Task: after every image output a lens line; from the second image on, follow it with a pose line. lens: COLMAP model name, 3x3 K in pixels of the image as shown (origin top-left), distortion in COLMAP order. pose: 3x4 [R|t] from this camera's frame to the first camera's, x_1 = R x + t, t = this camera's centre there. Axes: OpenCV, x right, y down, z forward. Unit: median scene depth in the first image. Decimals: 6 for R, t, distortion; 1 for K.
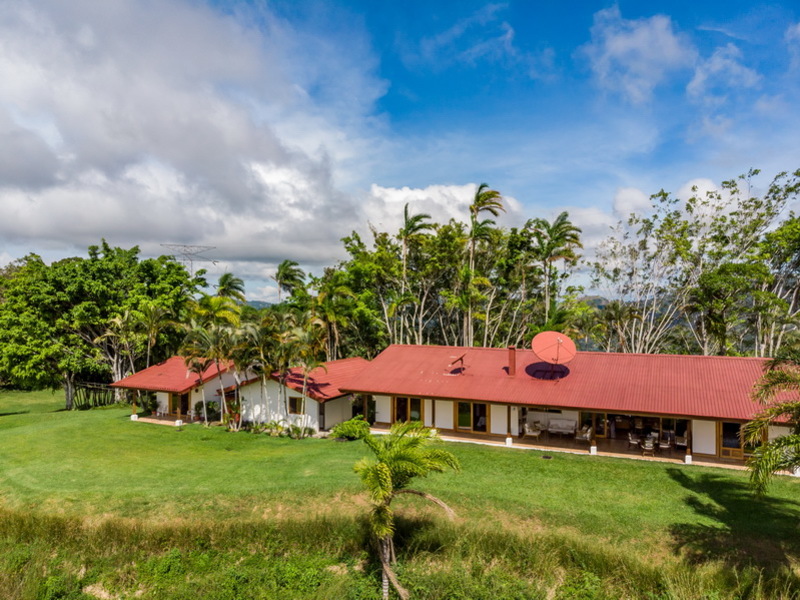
lens RADIAL K [[658.5, 0, 400.0], [0, 658.5, 300.0], [0, 0, 1]] dist [0.000280, 0.000365]
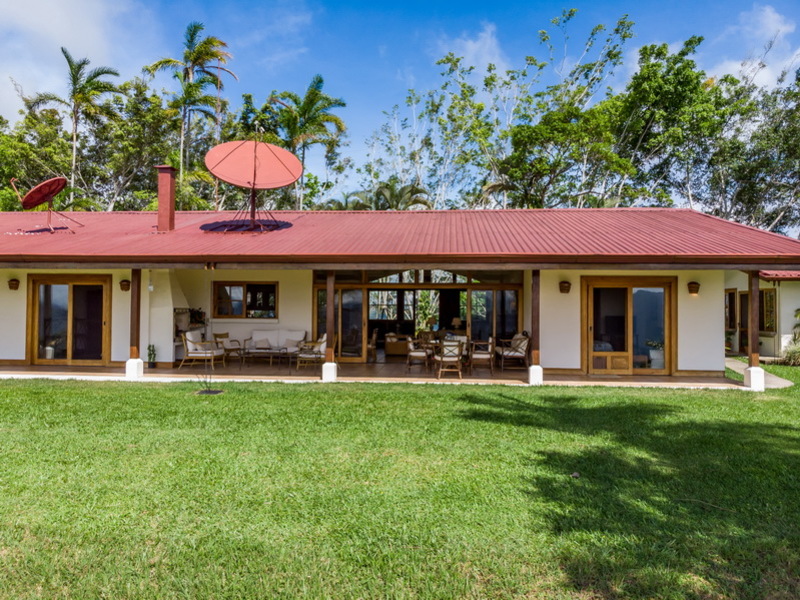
lens RADIAL K [[658.5, 0, 400.0], [0, 658.5, 300.0], [0, 0, 1]] dist [0.000280, 0.000365]
pose [[0.950935, -0.009852, 0.309233, 0.203805], [0.012102, 0.999912, -0.005357, 0.182187], [-0.309153, 0.008837, 0.950971, 0.574069]]
